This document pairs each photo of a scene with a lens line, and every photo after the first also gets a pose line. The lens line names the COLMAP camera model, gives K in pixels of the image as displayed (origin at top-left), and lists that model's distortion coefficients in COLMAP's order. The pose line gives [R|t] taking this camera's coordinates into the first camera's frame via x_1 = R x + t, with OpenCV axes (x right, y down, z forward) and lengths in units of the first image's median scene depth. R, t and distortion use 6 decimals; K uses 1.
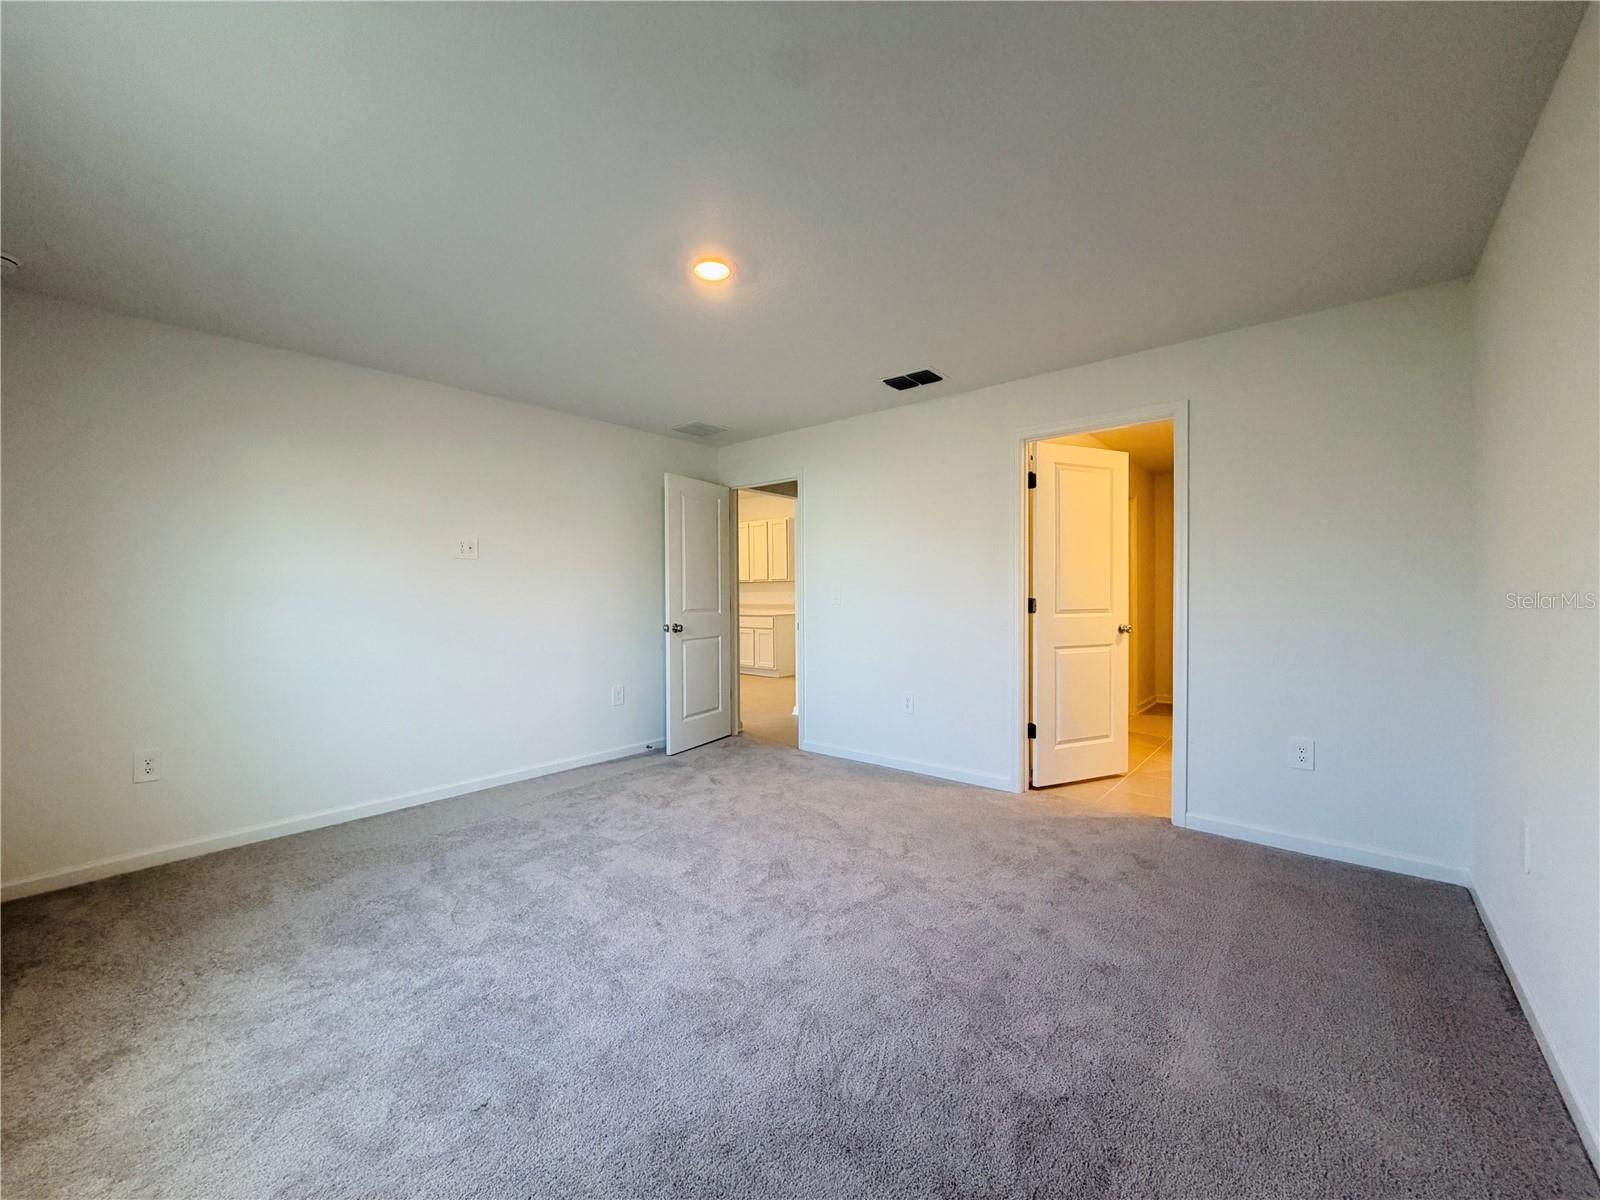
lens RADIAL K [[636.8, 0, 797.3], [0, 636.8, 594.7], [0, 0, 1]] dist [0.001119, 0.000251]
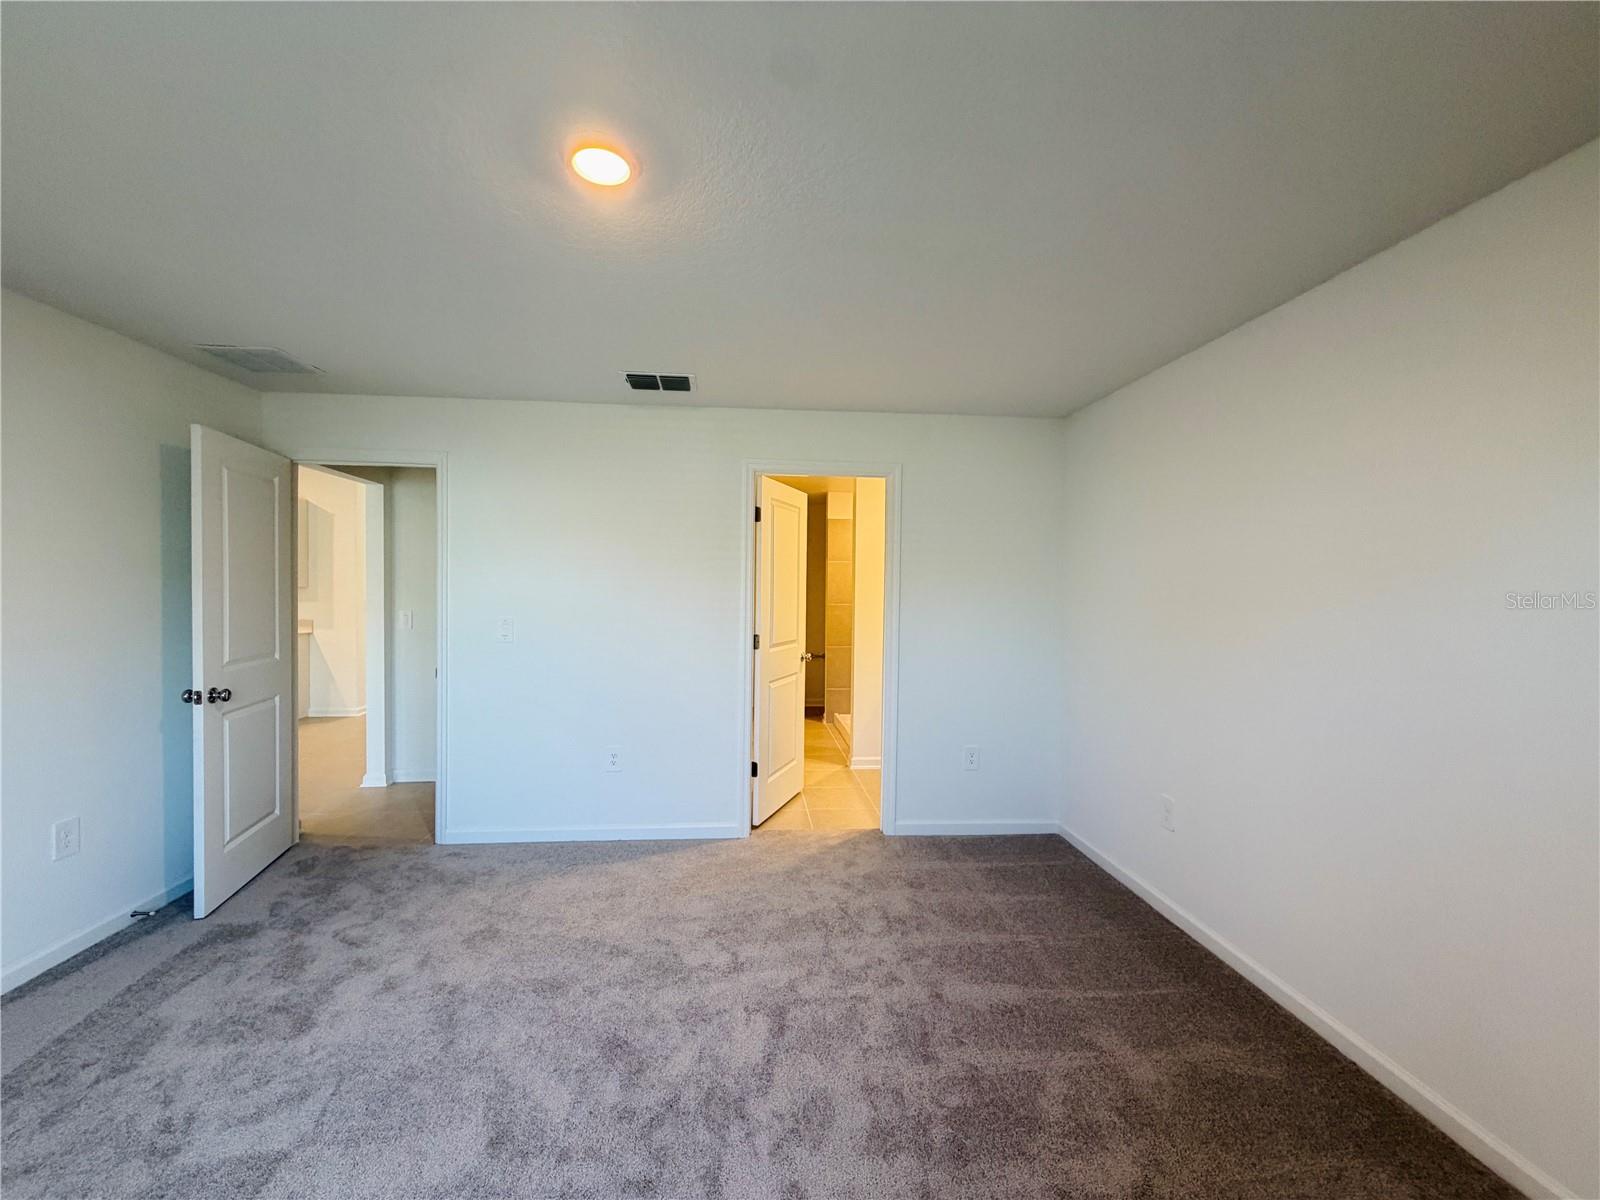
lens RADIAL K [[629.8, 0, 794.3], [0, 629.8, 598.8], [0, 0, 1]] dist [-0.000650, -0.000606]
pose [[0.705894, 0.006613, 0.708286, -0.274831], [-0.012138, 0.999923, 0.002762, -0.052760], [-0.708213, -0.010547, 0.705920, 0.273419]]
